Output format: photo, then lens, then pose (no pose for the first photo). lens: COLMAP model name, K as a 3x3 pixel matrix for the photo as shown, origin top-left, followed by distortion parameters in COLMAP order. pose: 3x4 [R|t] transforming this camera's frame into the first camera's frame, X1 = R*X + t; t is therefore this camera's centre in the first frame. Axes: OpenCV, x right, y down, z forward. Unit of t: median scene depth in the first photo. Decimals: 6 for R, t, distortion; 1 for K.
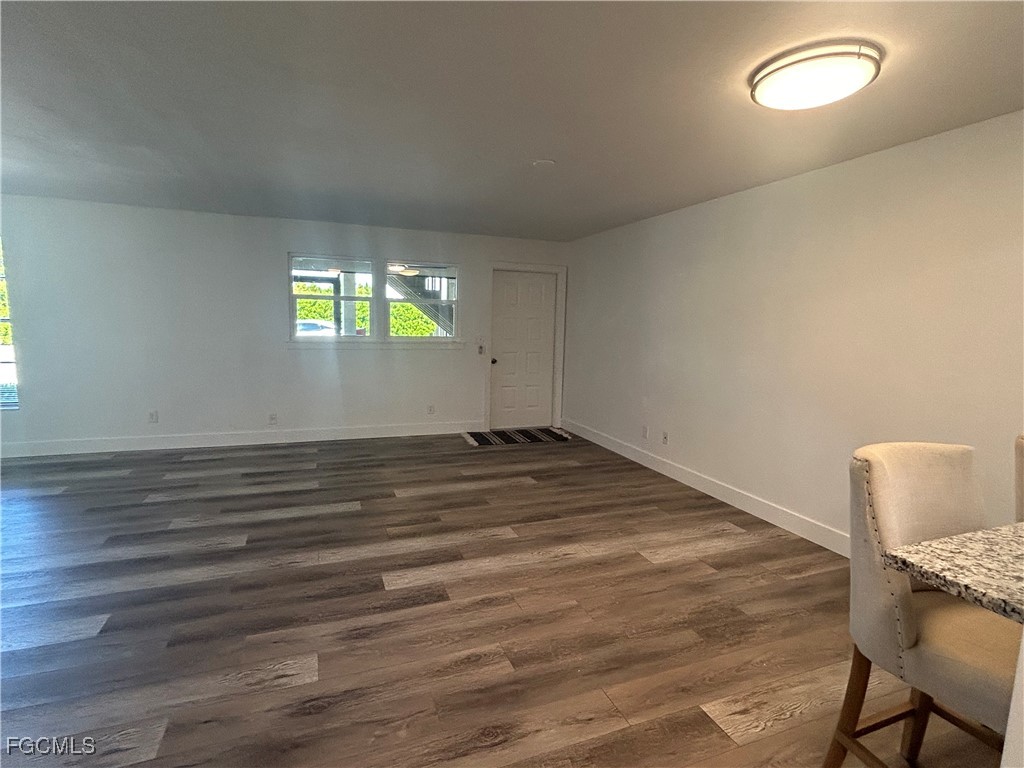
lens RADIAL K [[499.1, 0, 518.3], [0, 499.1, 382.5], [0, 0, 1]] dist [0.000021, 0.000967]
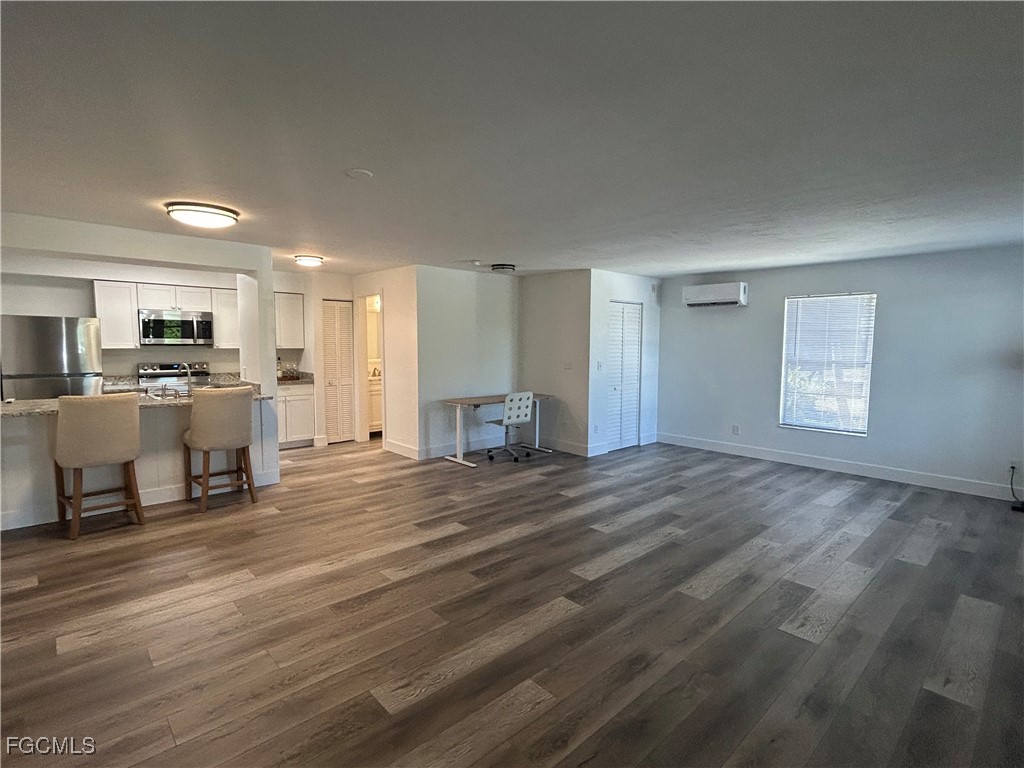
lens RADIAL K [[499.1, 0, 518.3], [0, 499.1, 382.5], [0, 0, 1]] dist [0.000021, 0.000967]
pose [[-0.926319, 0.001369, -0.376738, 0.102231], [-0.077357, 0.977995, 0.193759, -0.235533], [0.368713, 0.208626, -0.905829, 1.671024]]
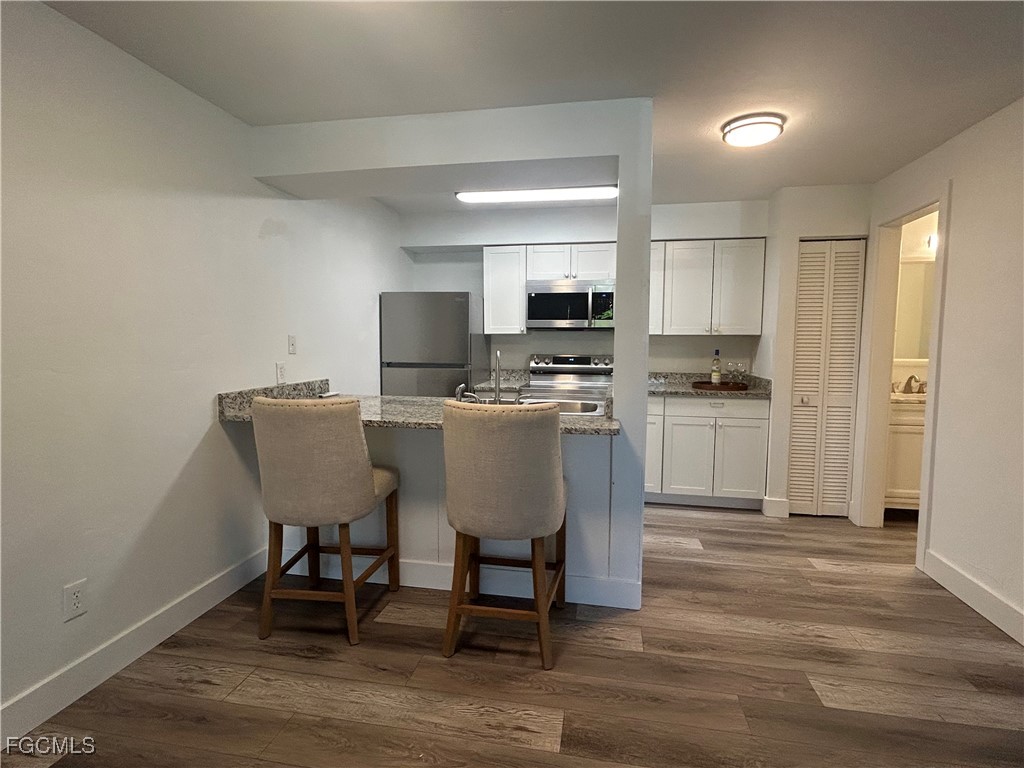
lens RADIAL K [[499.1, 0, 518.3], [0, 499.1, 382.5], [0, 0, 1]] dist [0.000021, 0.000967]
pose [[-0.843409, -0.069803, 0.532718, 0.002600], [0.048053, 0.977750, 0.204196, -0.076321], [-0.535118, 0.197819, -0.821289, 0.802849]]
